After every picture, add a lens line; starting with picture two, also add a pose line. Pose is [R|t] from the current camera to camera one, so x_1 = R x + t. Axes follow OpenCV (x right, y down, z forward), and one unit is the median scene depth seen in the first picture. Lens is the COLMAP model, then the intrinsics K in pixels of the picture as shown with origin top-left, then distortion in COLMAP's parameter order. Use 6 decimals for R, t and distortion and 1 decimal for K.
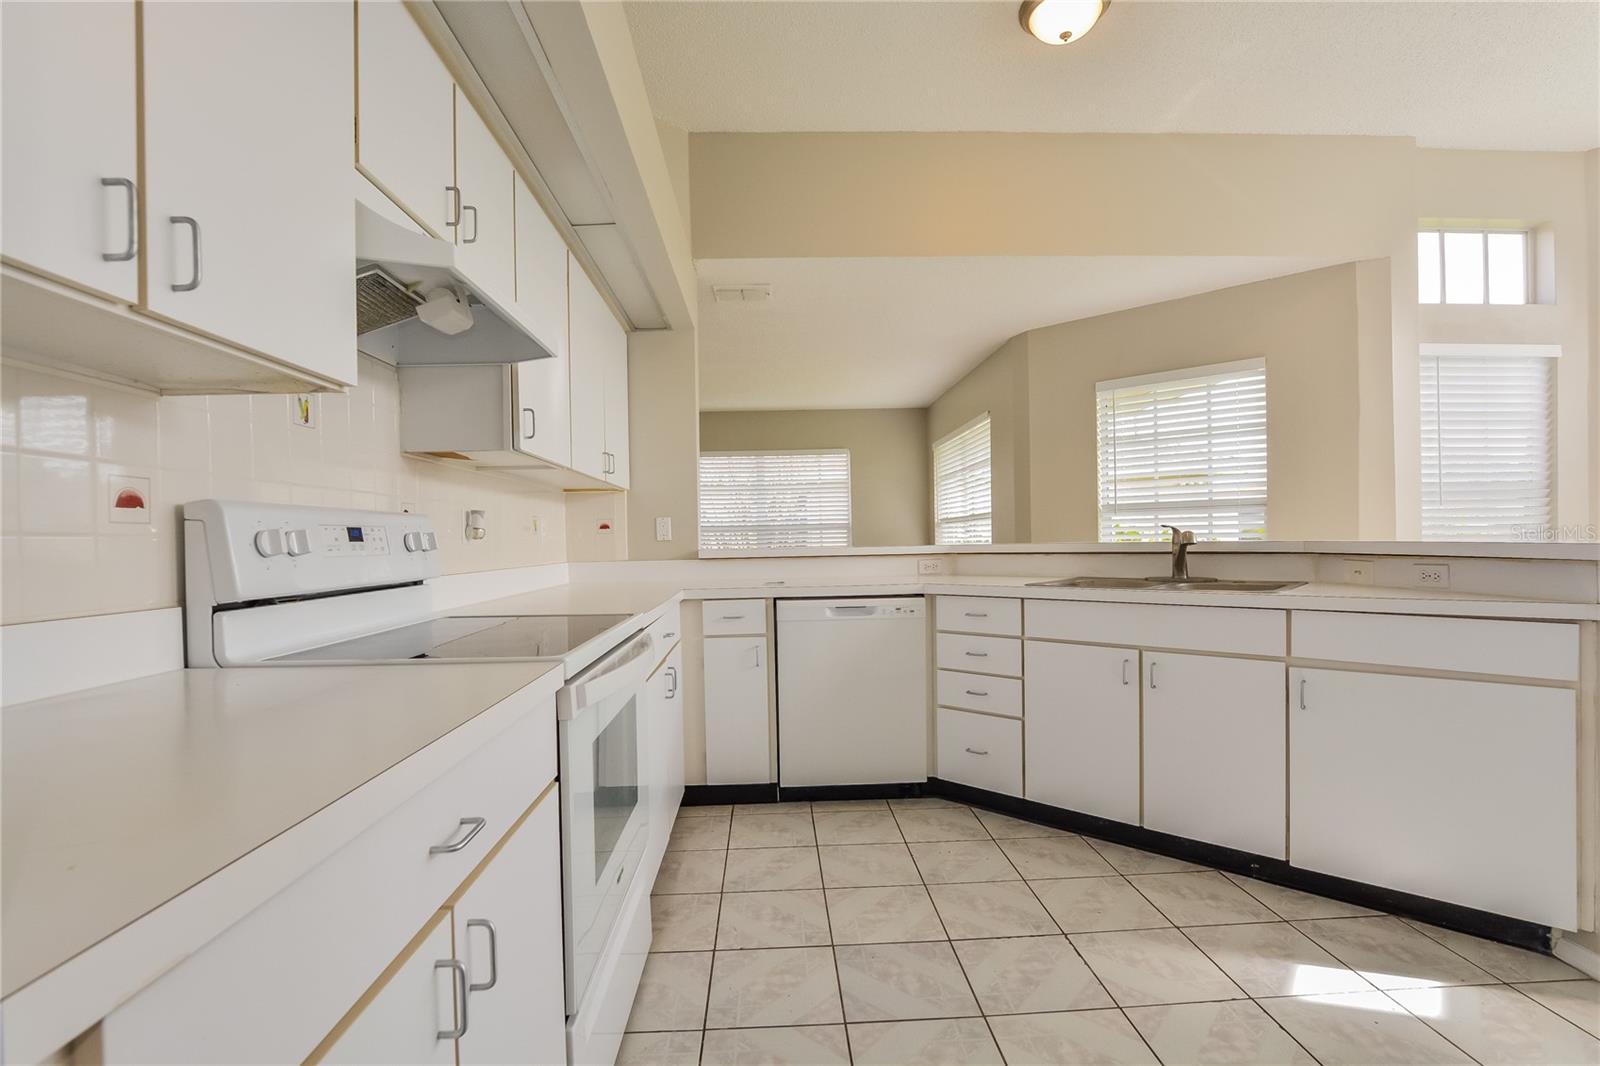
lens RADIAL K [[715.0, 0, 815.3], [0, 715.0, 543.0], [0, 0, 1]] dist [-0.017612, 0.000712]
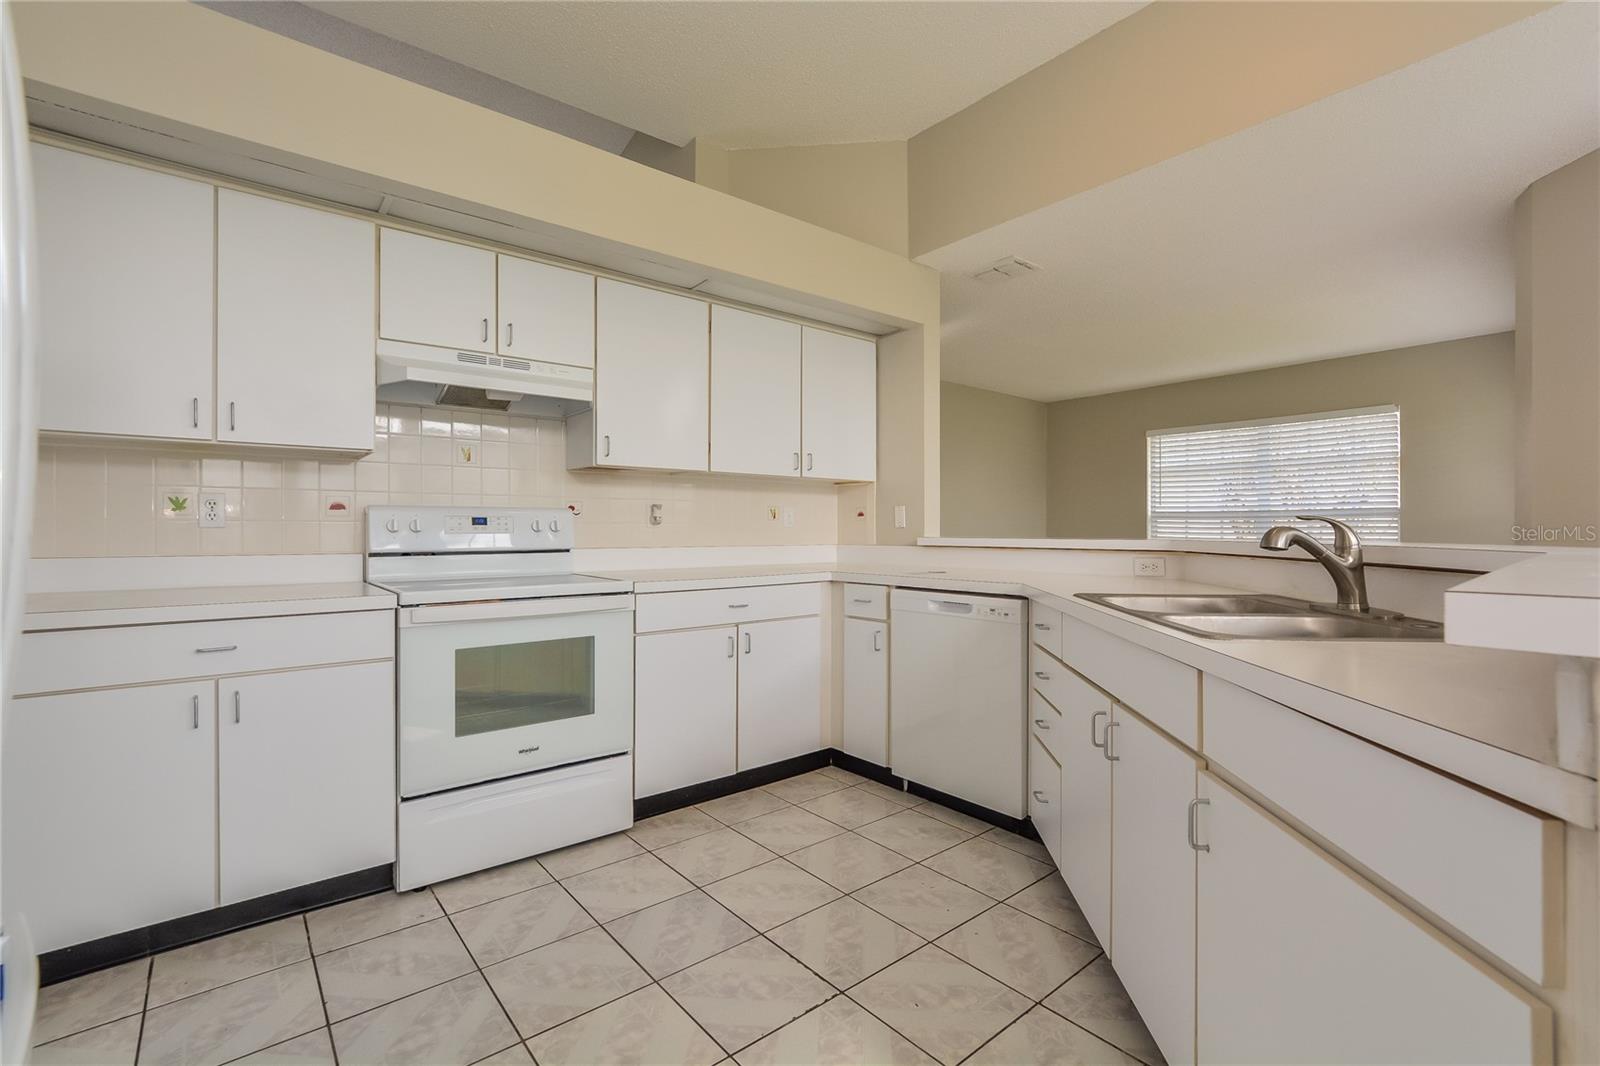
lens RADIAL K [[715.0, 0, 828.7], [0, 715.0, 526.3], [0, 0, 1]] dist [-0.017612, 0.000712]
pose [[0.609753, 0.014877, -0.792452, 0.684601], [-0.015877, 0.999852, 0.006554, -0.012796], [0.792433, 0.008586, 0.609899, 0.309303]]
